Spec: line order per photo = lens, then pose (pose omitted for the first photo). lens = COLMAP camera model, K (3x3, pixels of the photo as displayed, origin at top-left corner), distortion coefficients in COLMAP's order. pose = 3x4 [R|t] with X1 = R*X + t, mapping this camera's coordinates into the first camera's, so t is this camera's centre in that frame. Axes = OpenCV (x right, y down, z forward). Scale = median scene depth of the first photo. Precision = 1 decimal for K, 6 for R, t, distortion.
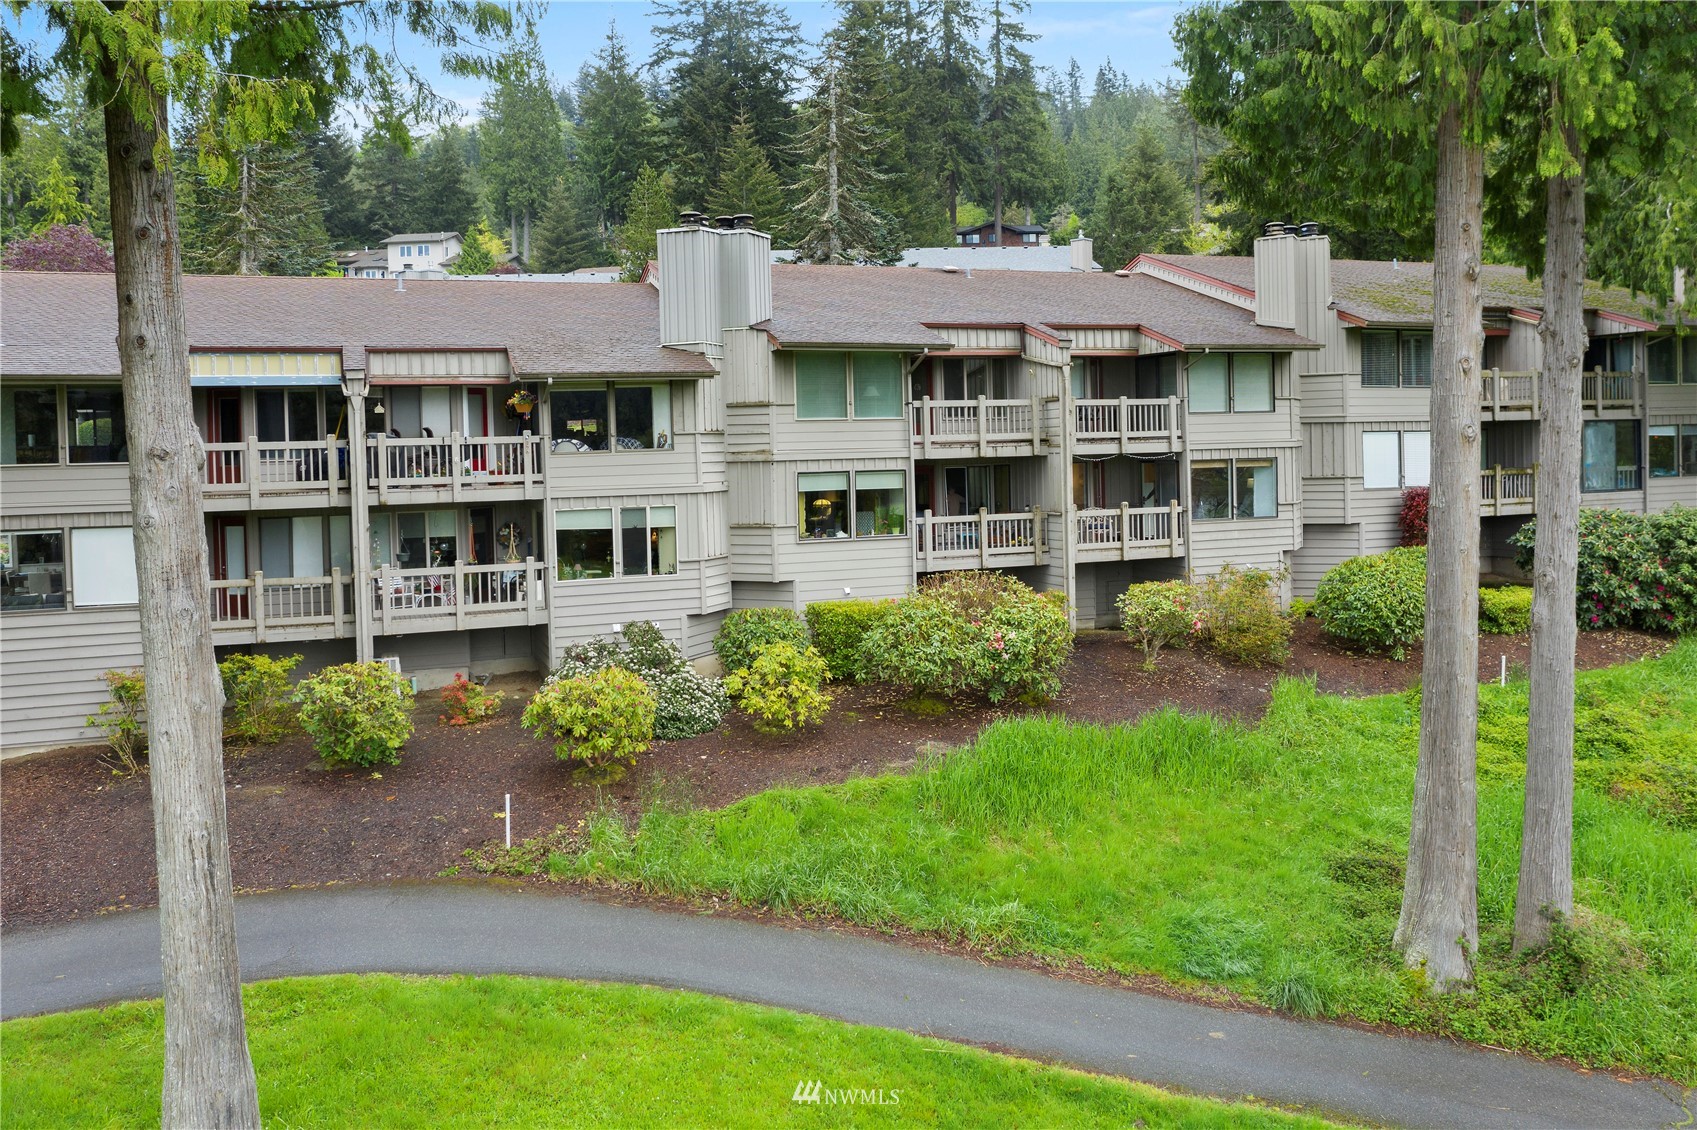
lens RADIAL K [[1457.5, 0, 976.6], [0, 1457.5, 479.7], [0, 0, 1]] dist [-0.005377, 0.001340]
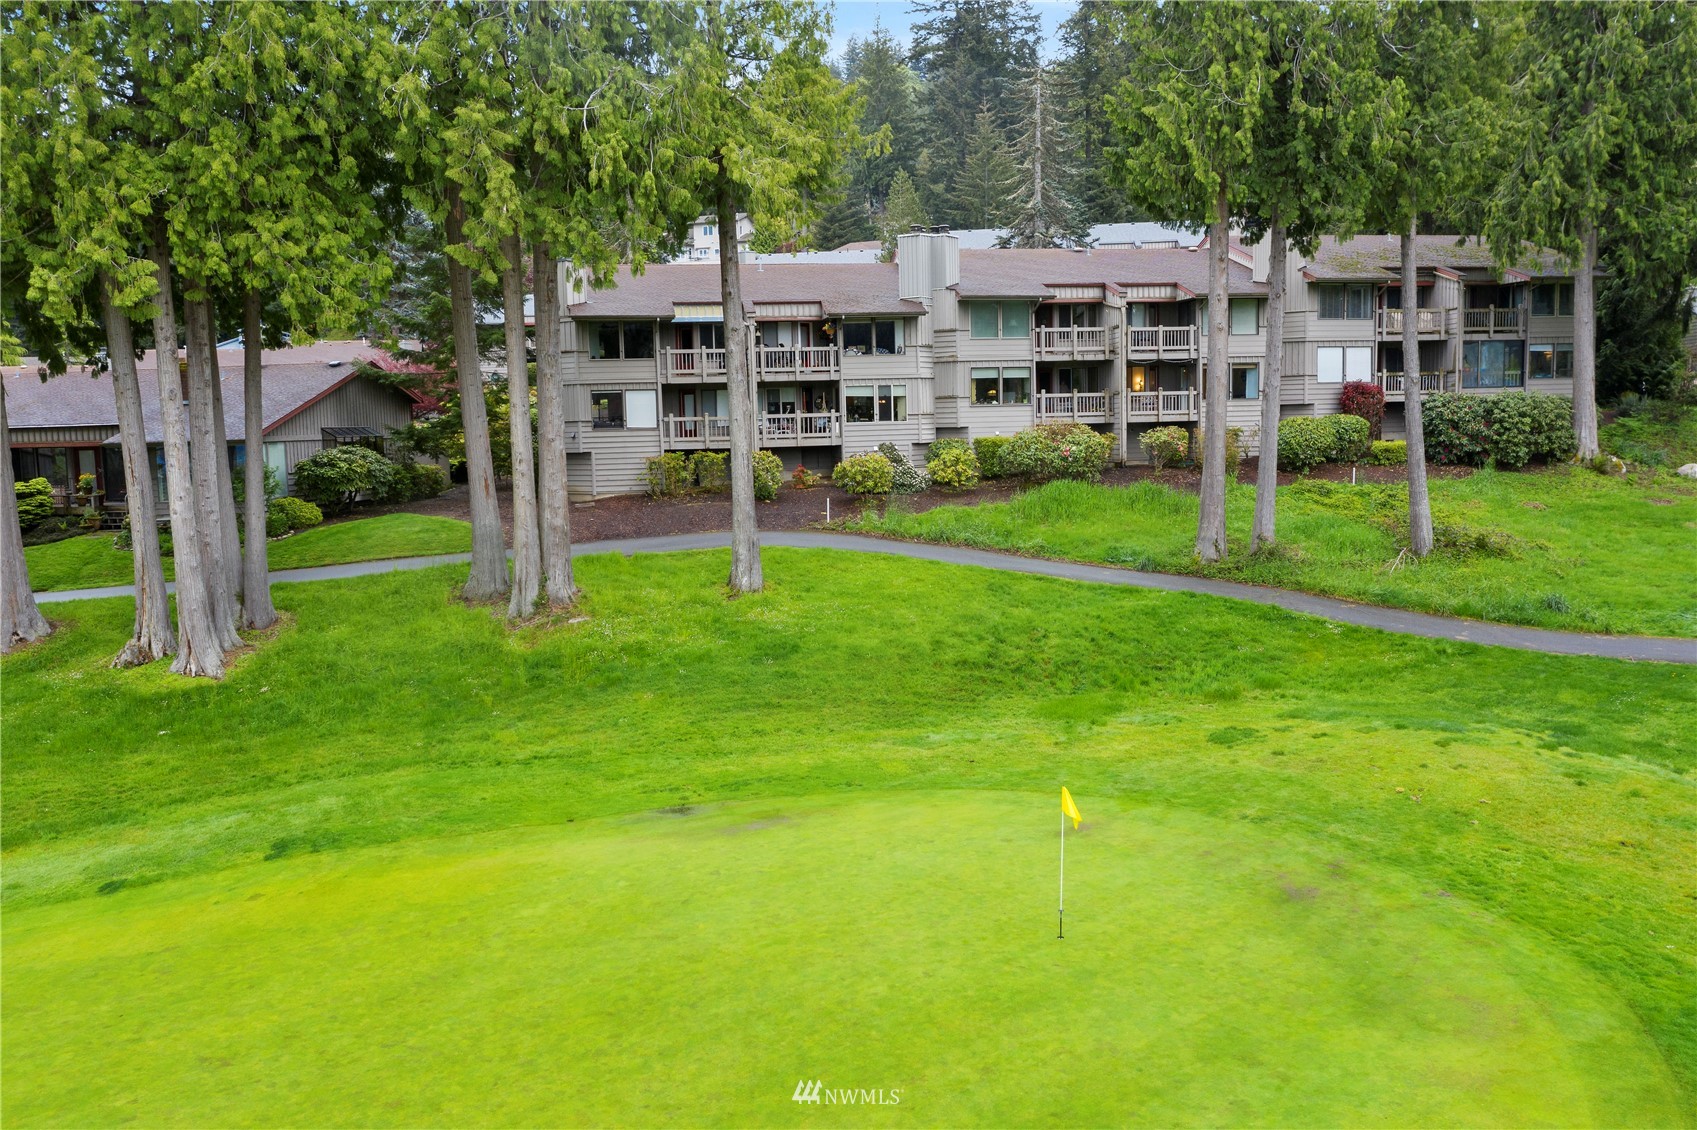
lens RADIAL K [[1446.4, 0, 908.6], [0, 1446.4, 636.2], [0, 0, 1]] dist [-0.001763, -0.002628]
pose [[0.975138, 0.035409, -0.218751, 0.222857], [-0.006786, 0.991459, 0.130239, 0.098349], [0.221495, -0.125517, 0.967050, -0.872100]]
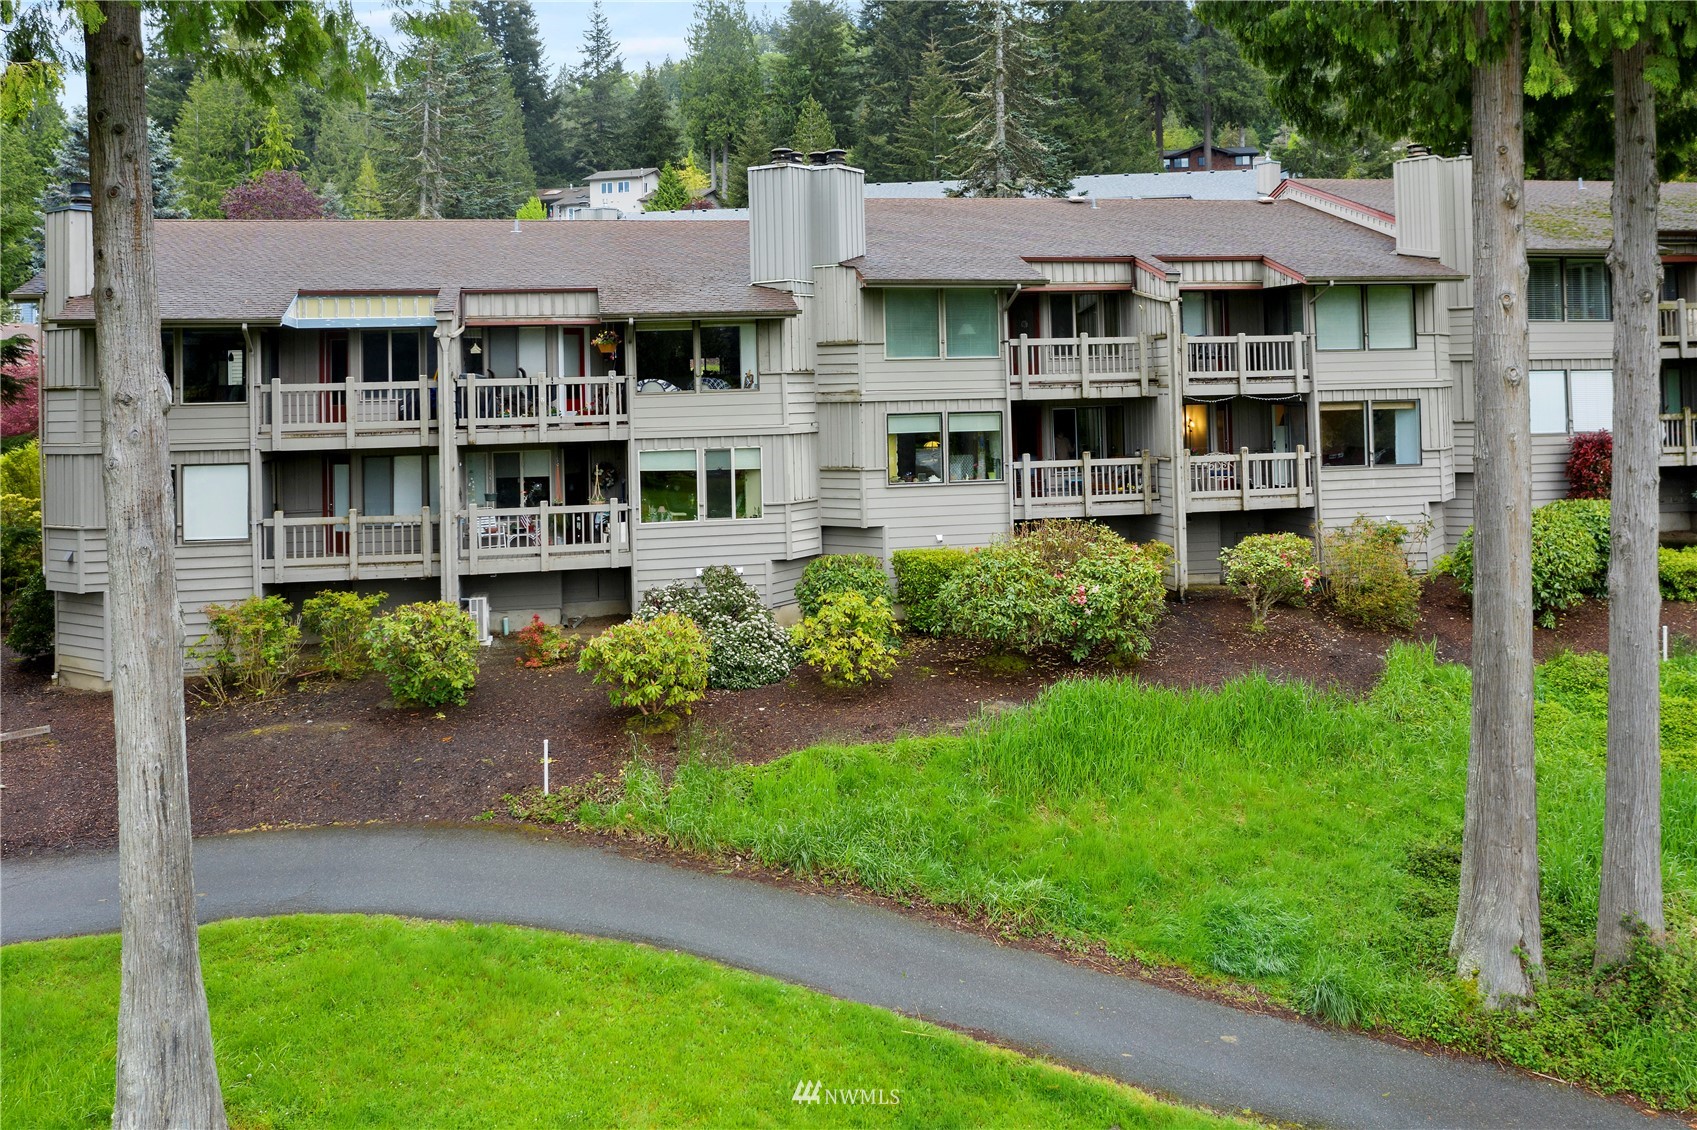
lens RADIAL K [[1543.0, 0, 941.4], [0, 1543.0, 331.5], [0, 0, 1]] dist [-0.001096, -0.001556]
pose [[0.985362, -0.004854, -0.170404, 0.090128], [-0.004653, 0.998456, -0.055347, -0.003132], [0.170410, 0.055330, 0.983819, -0.001322]]
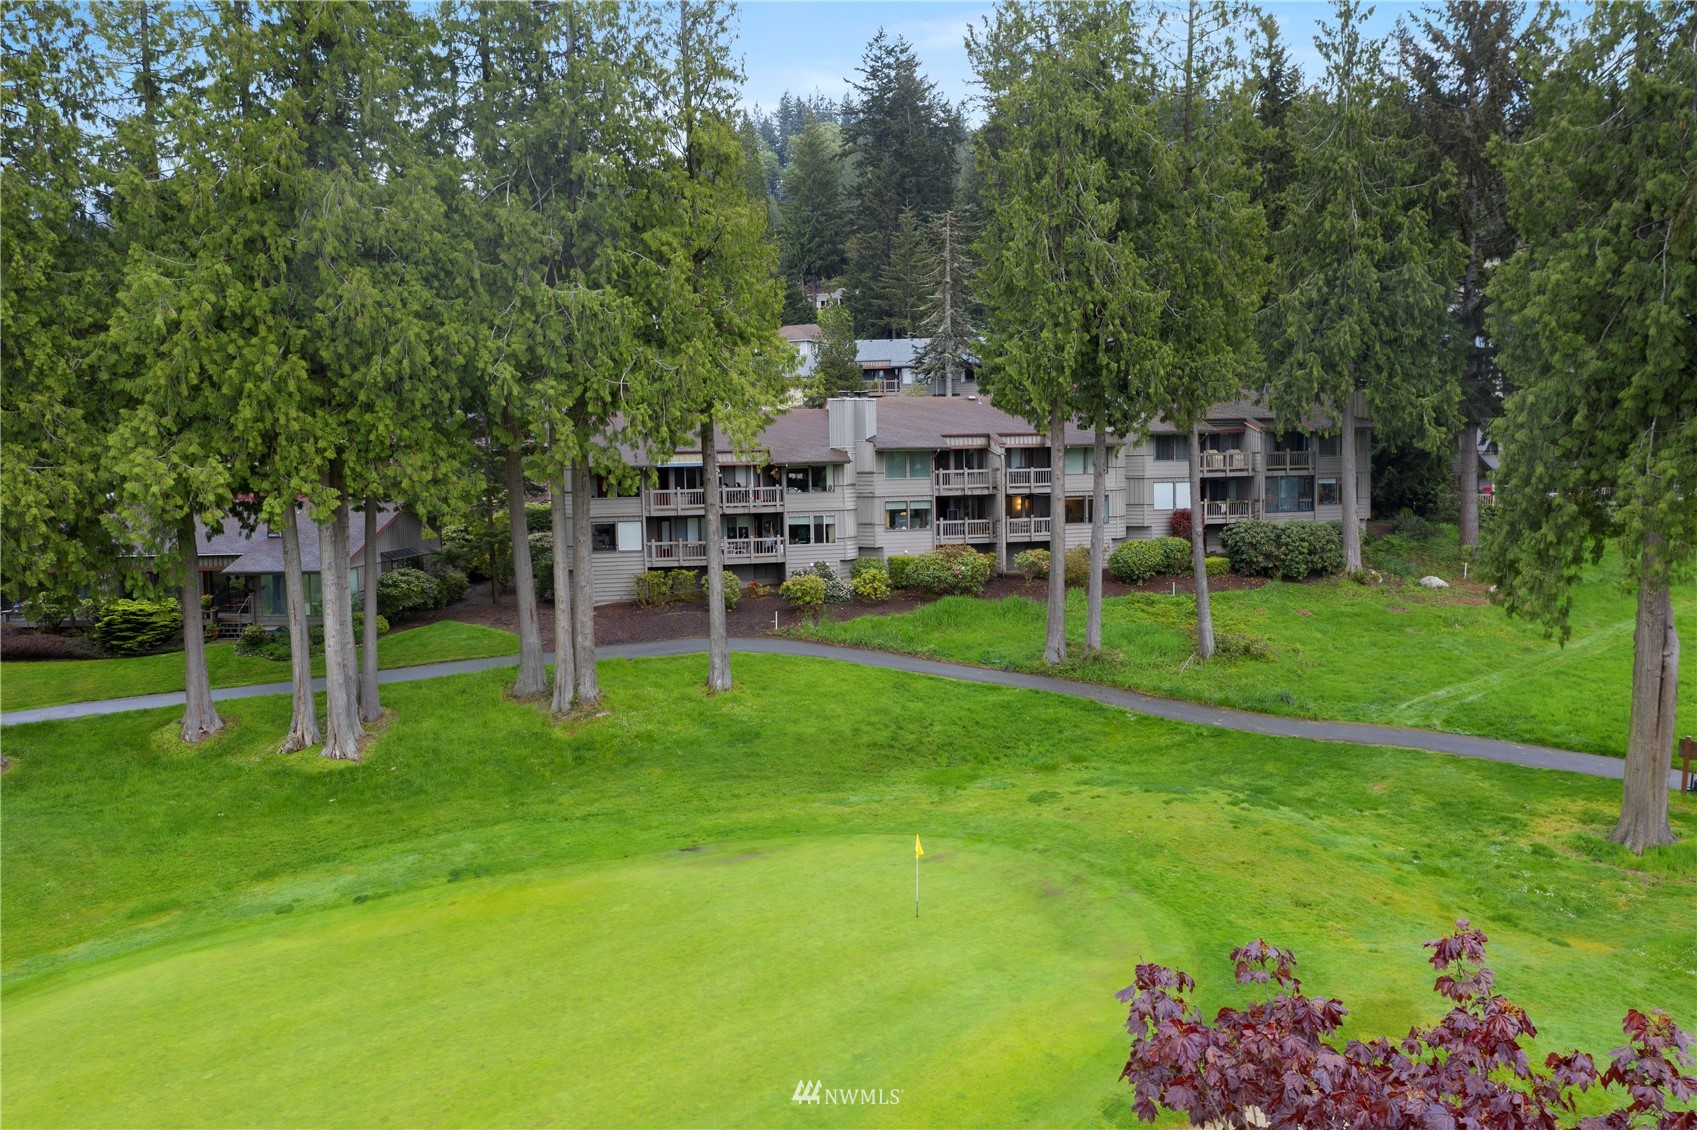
lens RADIAL K [[1446.4, 0, 908.6], [0, 1446.4, 636.2], [0, 0, 1]] dist [-0.001763, -0.002628]
pose [[0.984320, 0.025600, -0.174522, 0.348889], [-0.006659, 0.994100, 0.108262, -0.044475], [0.176264, -0.105403, 0.978683, -1.396989]]
